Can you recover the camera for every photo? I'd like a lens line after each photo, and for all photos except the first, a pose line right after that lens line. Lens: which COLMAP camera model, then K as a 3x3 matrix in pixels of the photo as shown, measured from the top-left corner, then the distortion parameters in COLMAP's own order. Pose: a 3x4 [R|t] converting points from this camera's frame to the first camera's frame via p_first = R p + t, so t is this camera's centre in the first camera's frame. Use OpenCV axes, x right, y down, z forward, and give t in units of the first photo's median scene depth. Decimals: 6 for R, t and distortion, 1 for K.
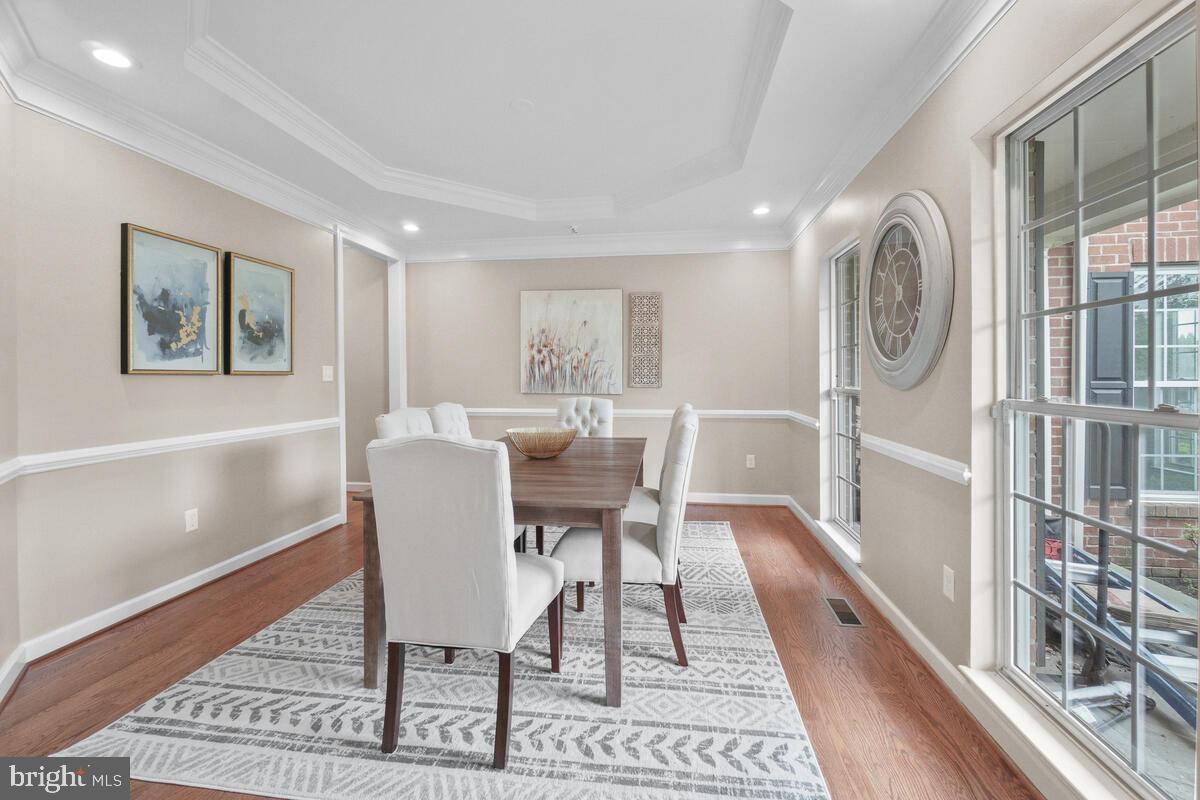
lens RADIAL K [[512.0, 0, 599.0], [0, 512.0, 376.0], [0, 0, 1]] dist [-0.002468, 0.000062]
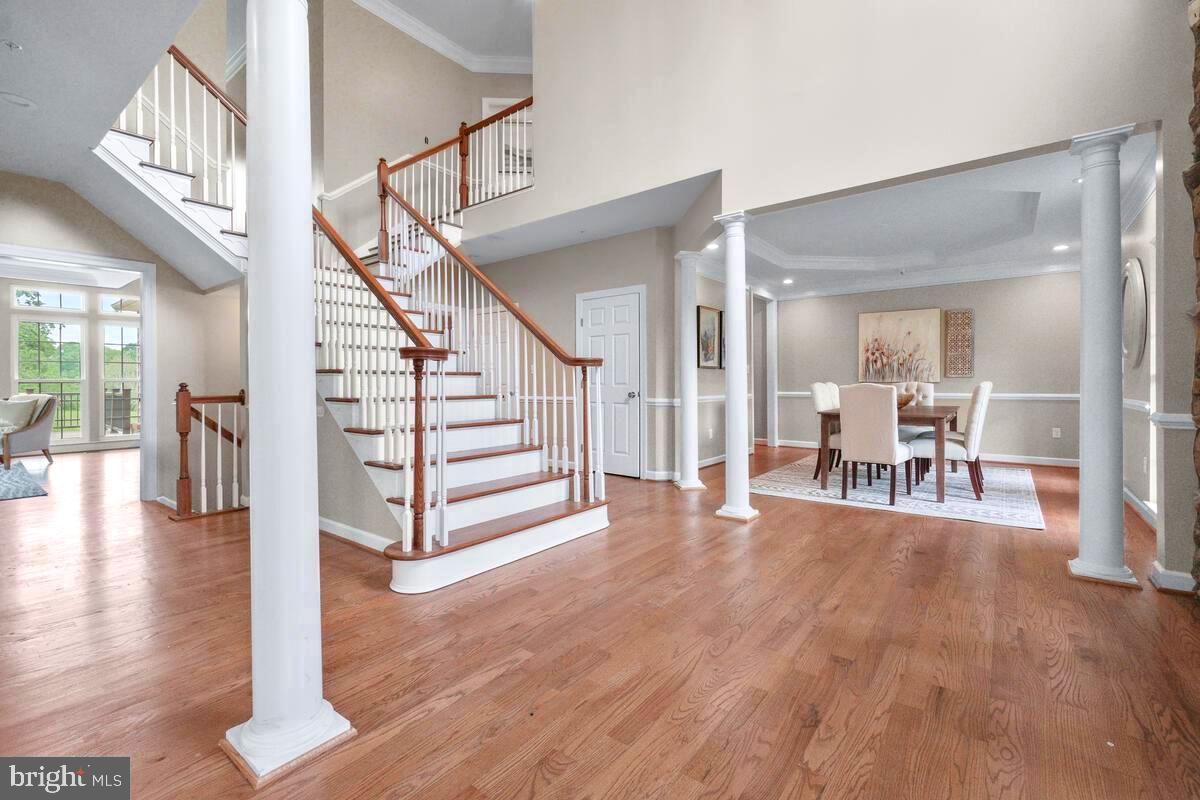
lens RADIAL K [[512.0, 0, 598.7], [0, 512.0, 388.9], [0, 0, 1]] dist [-0.002468, 0.000062]
pose [[0.864650, 0.003603, -0.502362, -0.104772], [0.002683, 0.999927, 0.011790, 0.062461], [0.502367, -0.011542, 0.864577, -1.249570]]
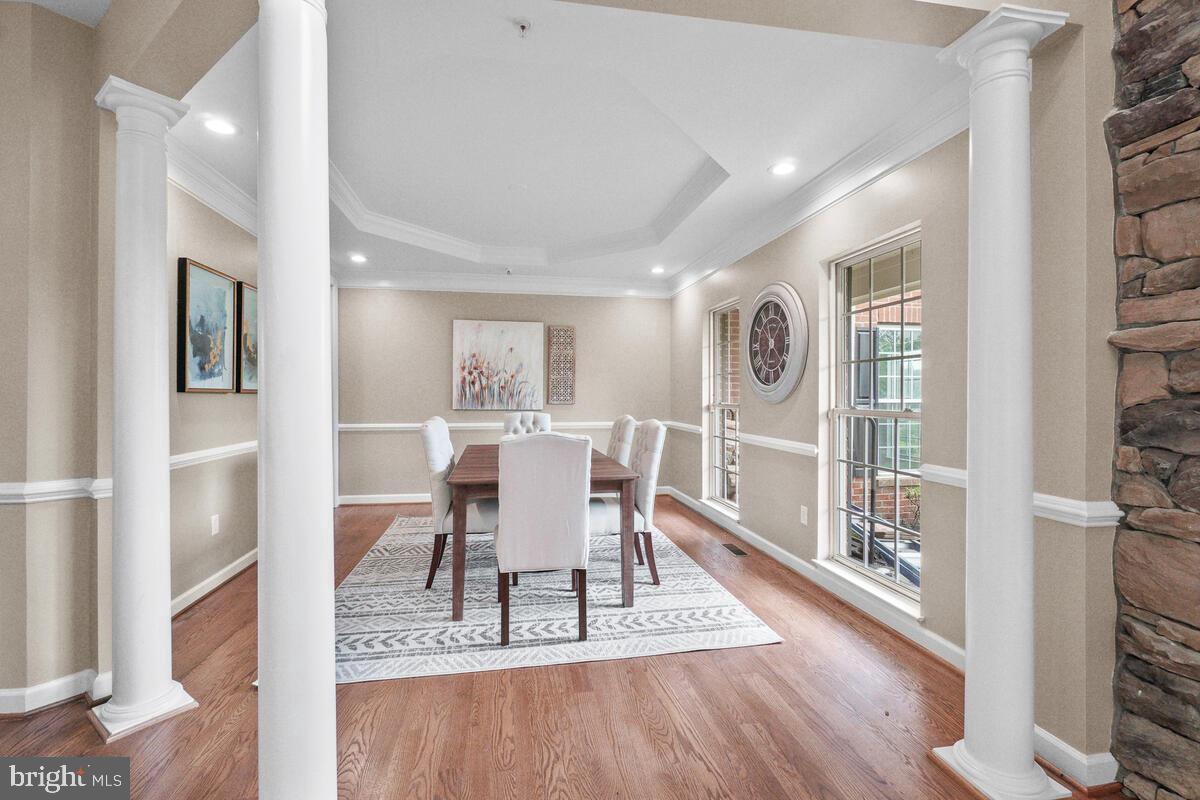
lens RADIAL K [[512.0, 0, 581.5], [0, 512.0, 394.8], [0, 0, 1]] dist [-0.002468, 0.000062]
pose [[0.955052, 0.001785, 0.296432, -0.392247], [-0.001956, 0.999998, 0.000281, -0.000335], [-0.296431, -0.000848, 0.955054, -0.305277]]
